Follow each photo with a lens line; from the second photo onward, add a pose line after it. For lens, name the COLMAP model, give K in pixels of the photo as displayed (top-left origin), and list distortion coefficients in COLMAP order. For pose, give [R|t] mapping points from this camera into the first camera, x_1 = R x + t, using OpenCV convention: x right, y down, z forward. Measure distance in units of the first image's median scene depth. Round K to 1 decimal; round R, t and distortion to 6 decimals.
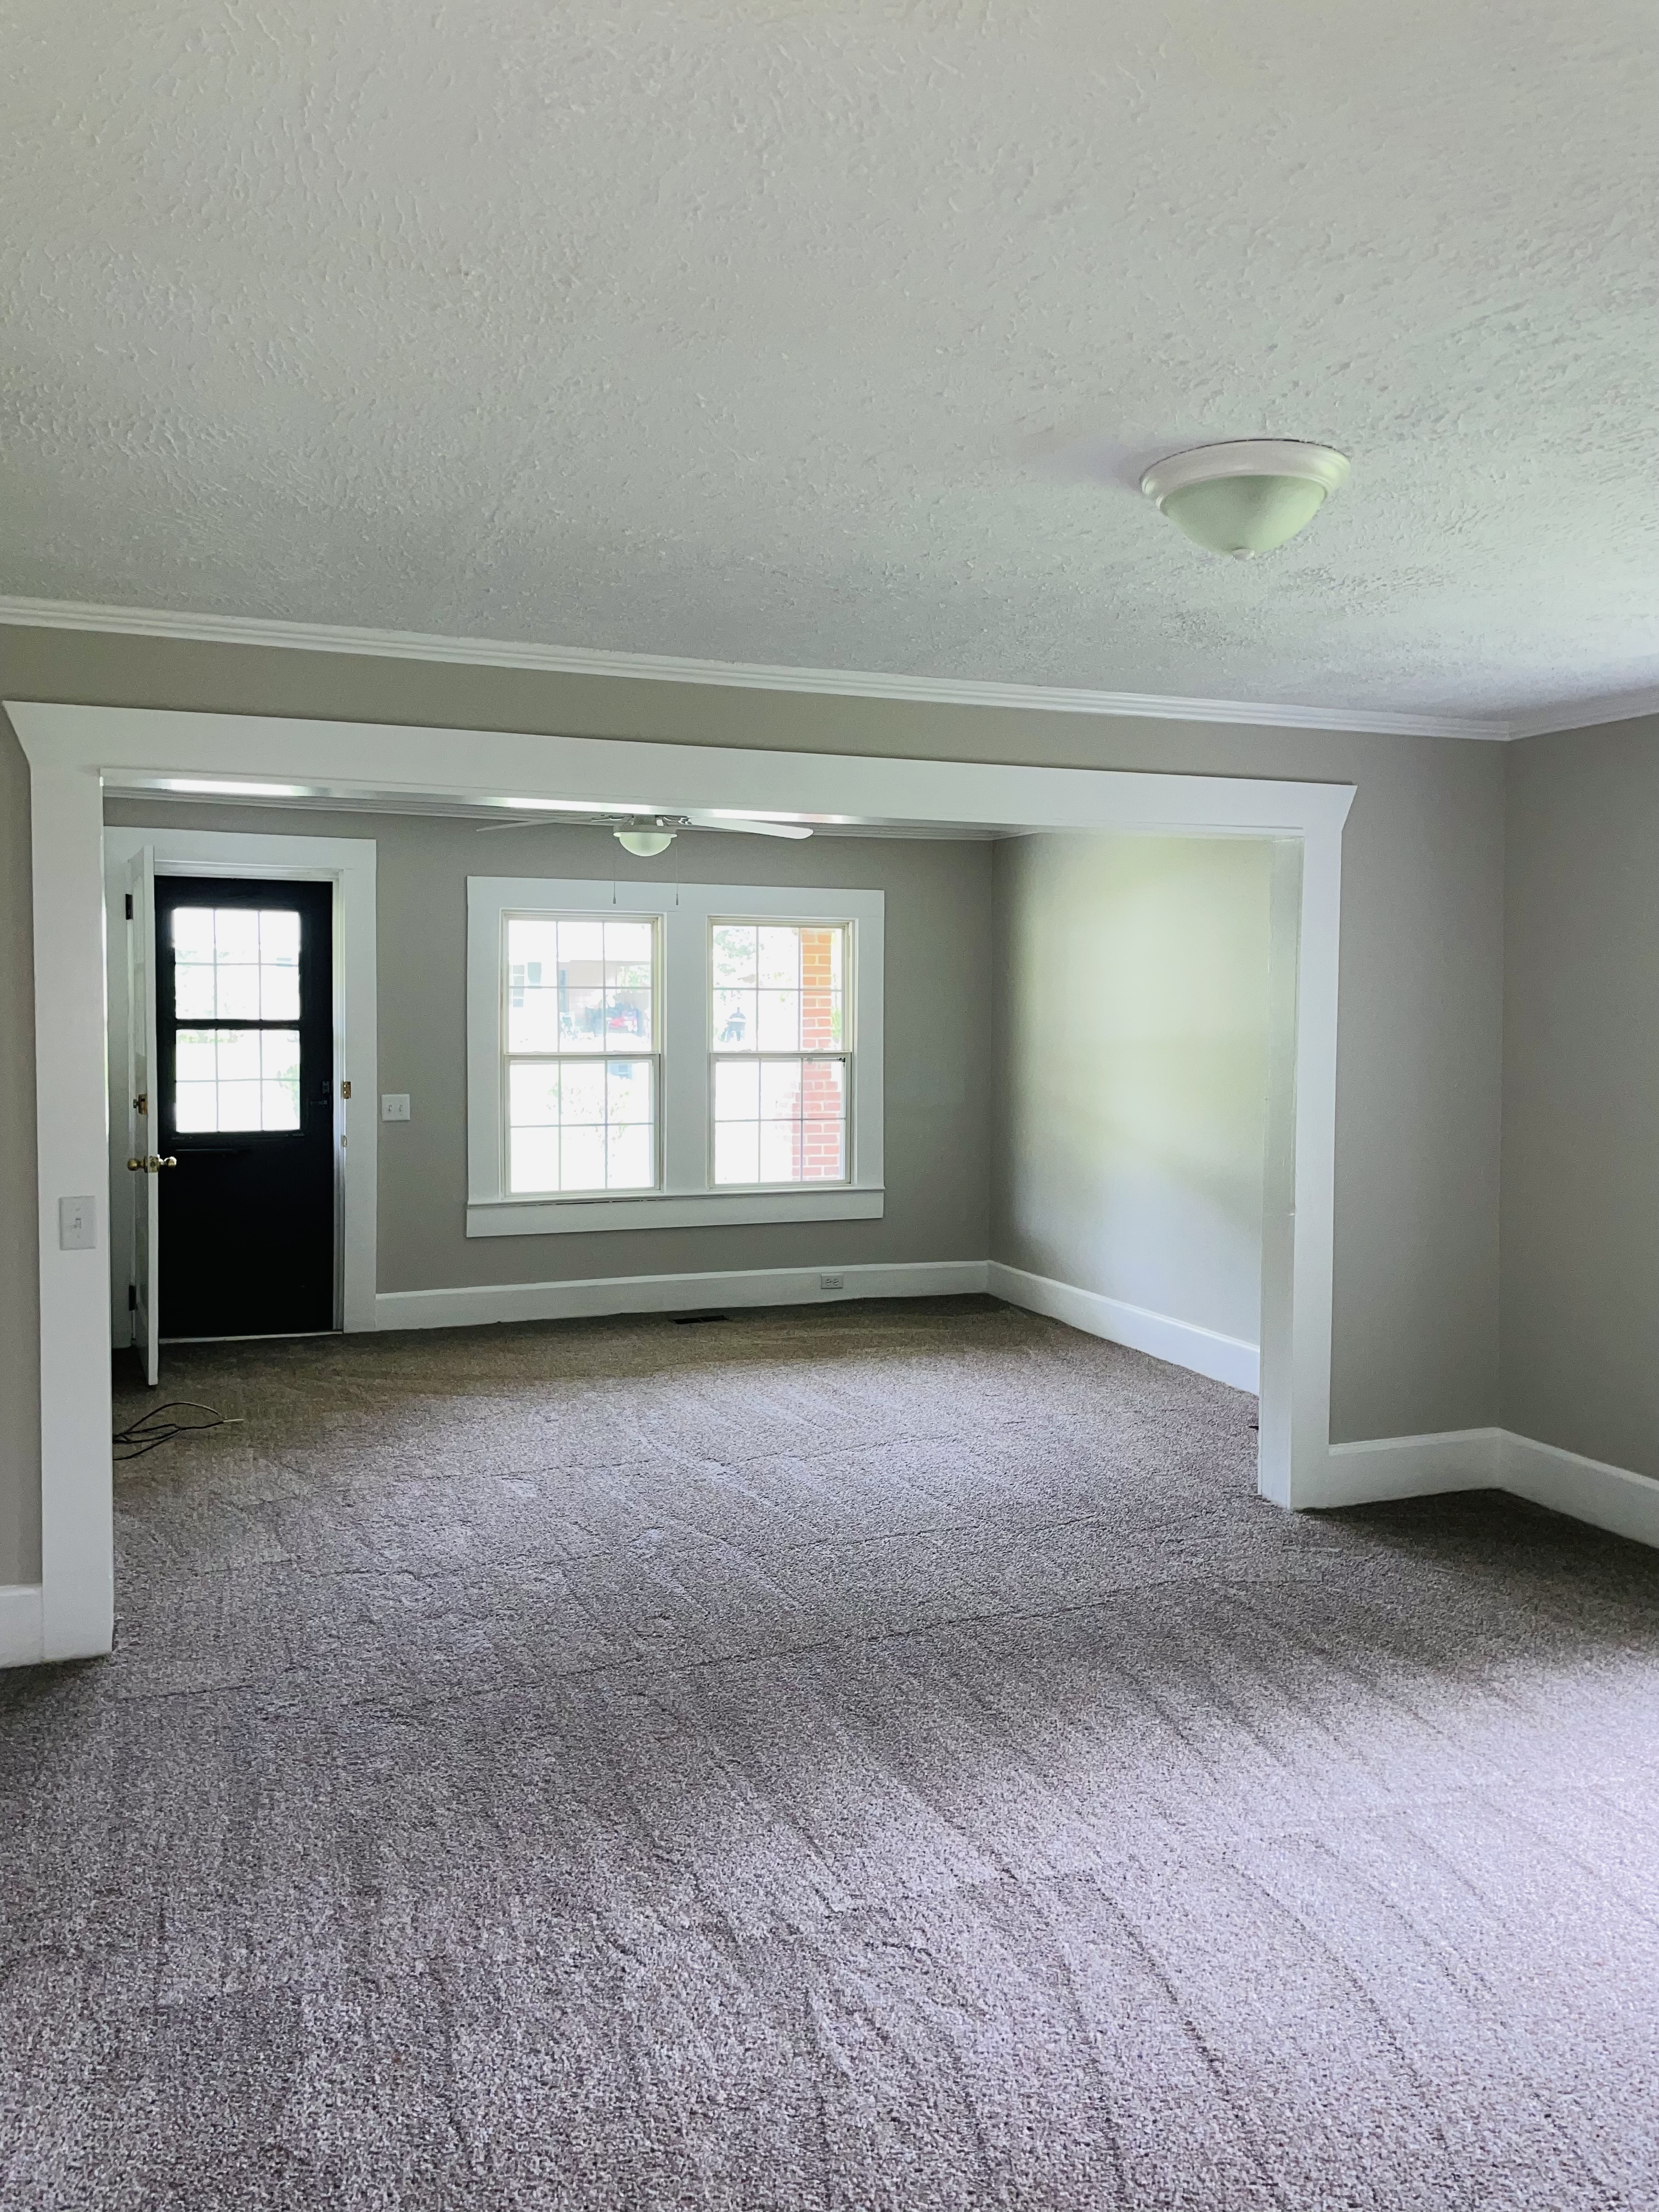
lens RADIAL K [[1667.9, 0, 822.2], [0, 1667.9, 1086.5], [0, 0, 1]] dist [0.090333, -0.120866]
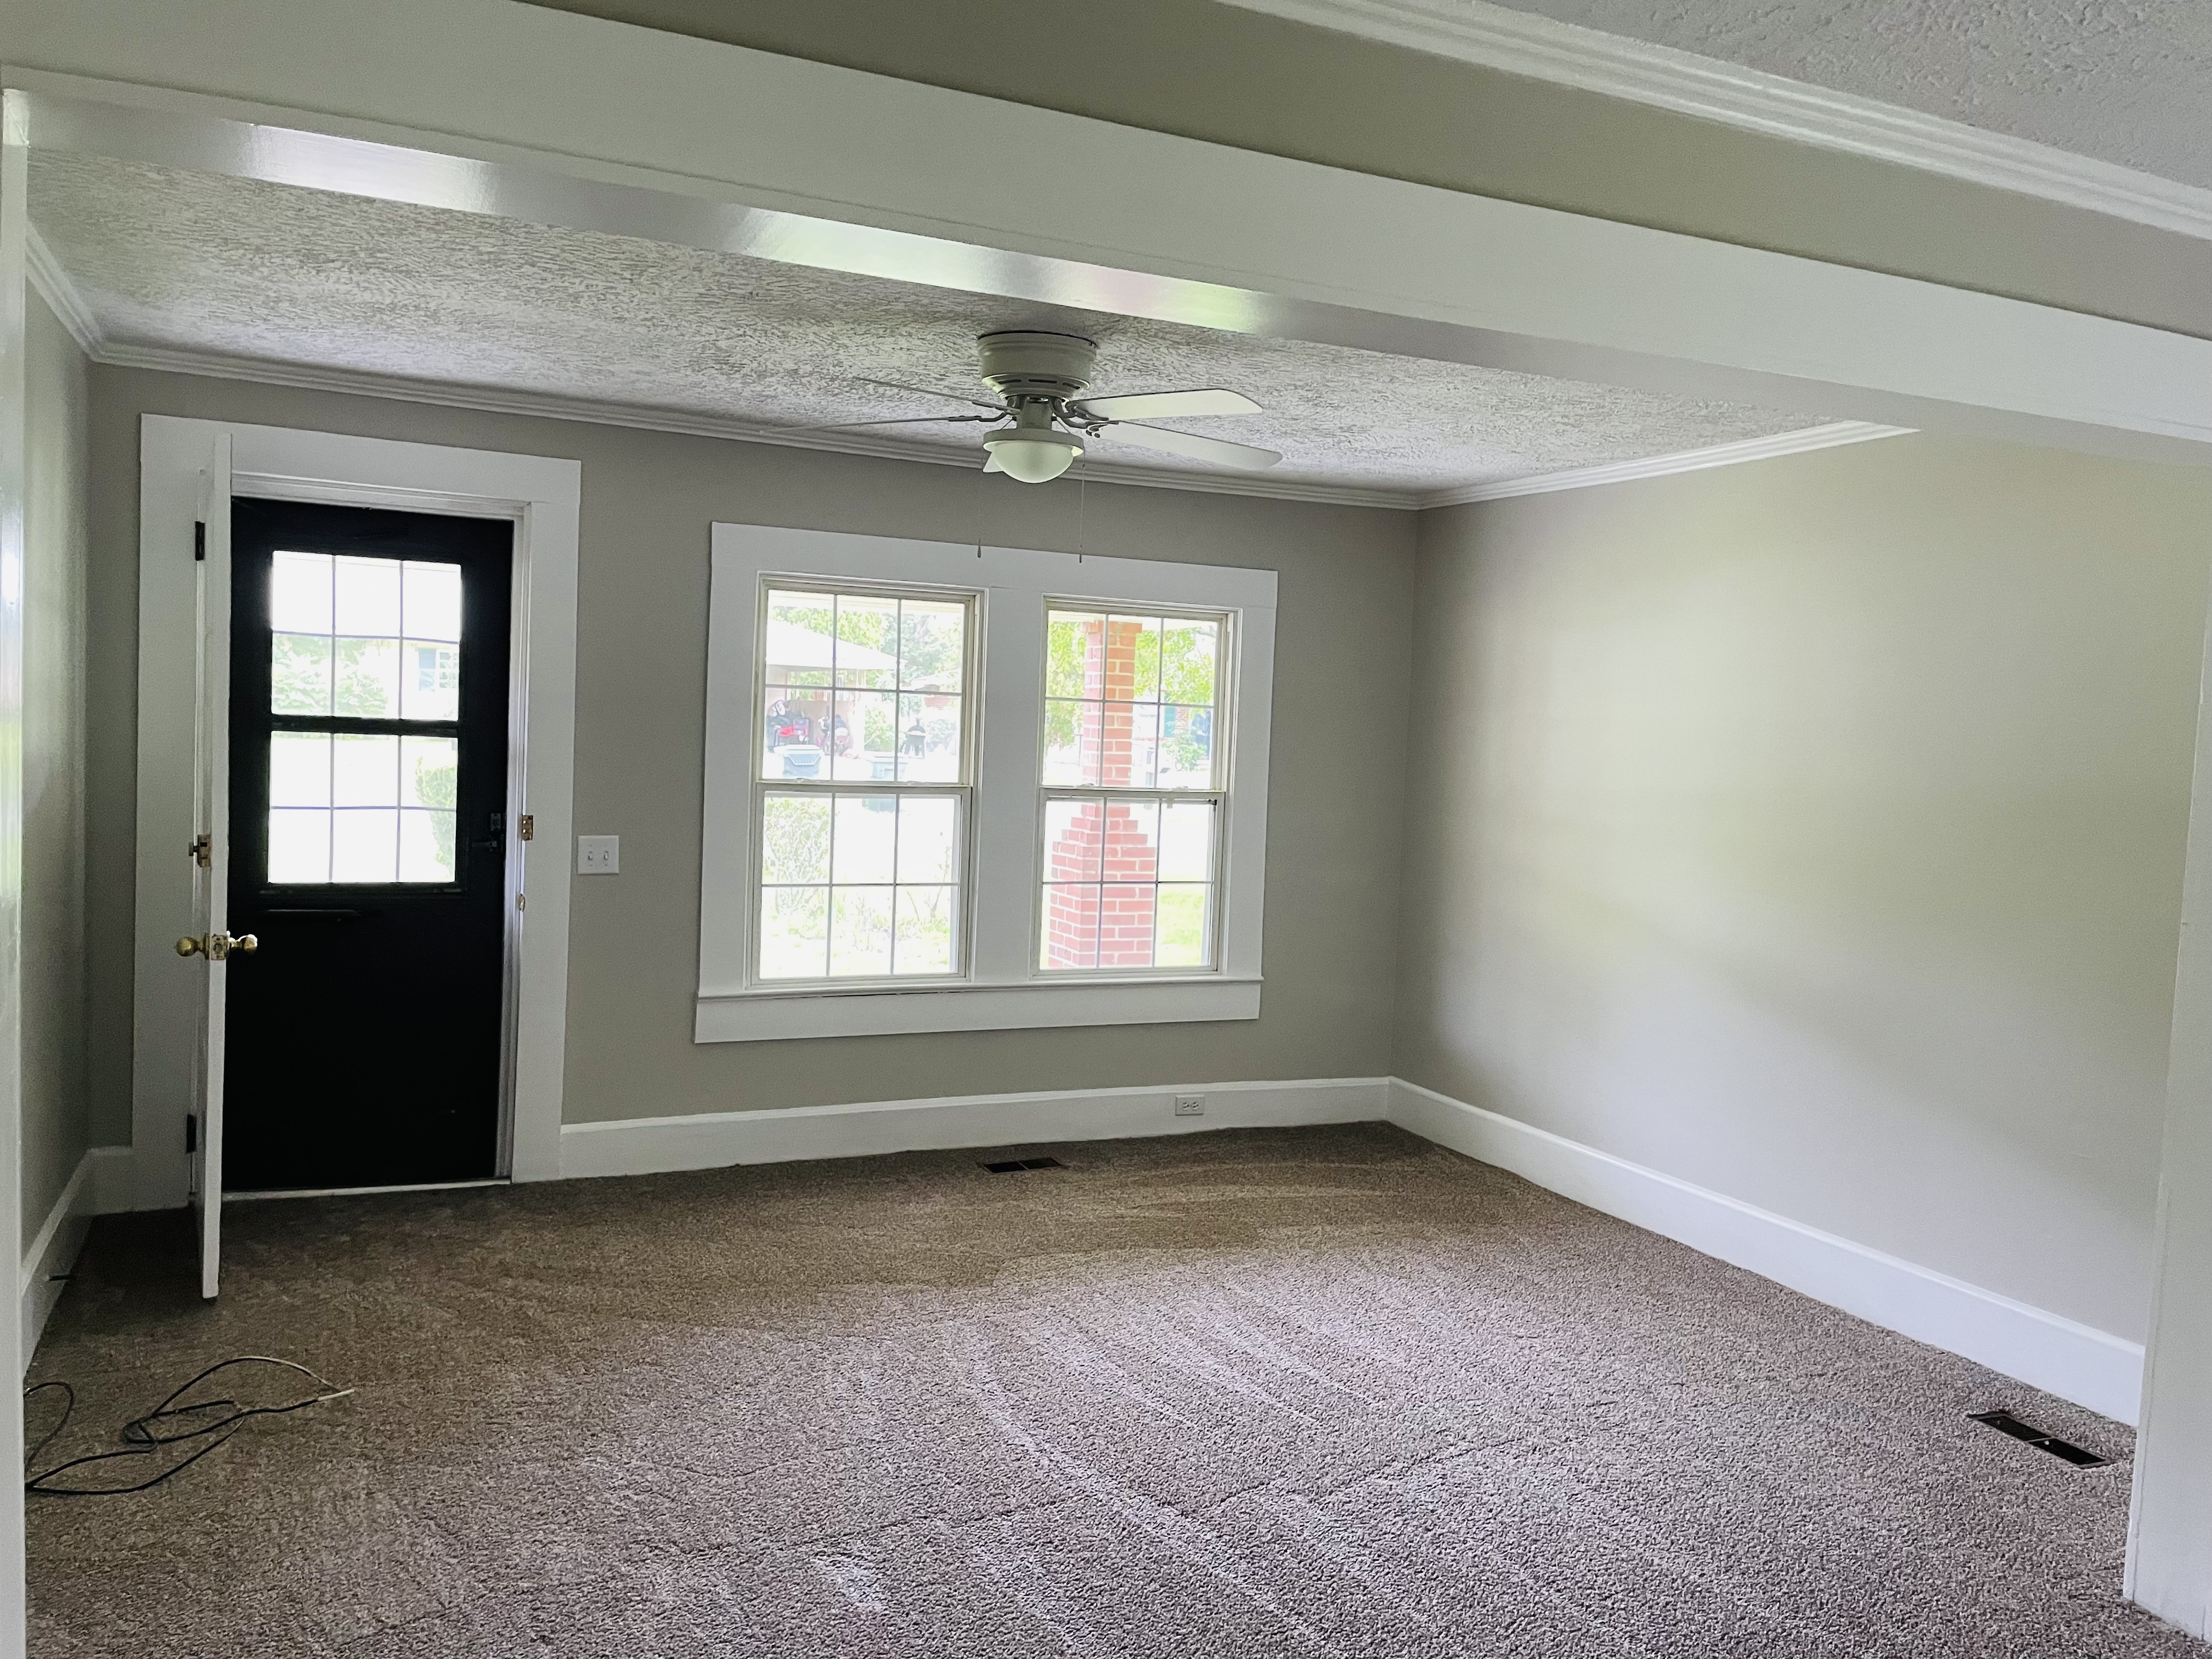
lens RADIAL K [[1667.9, 0, 1071.7], [0, 1667.9, 825.6], [0, 0, 1]] dist [0.090333, -0.120866]
pose [[0.997731, 0.031683, 0.059401, -0.101571], [-0.032529, 0.999382, 0.013329, -0.014754], [-0.058942, -0.015231, 0.998145, 0.301180]]
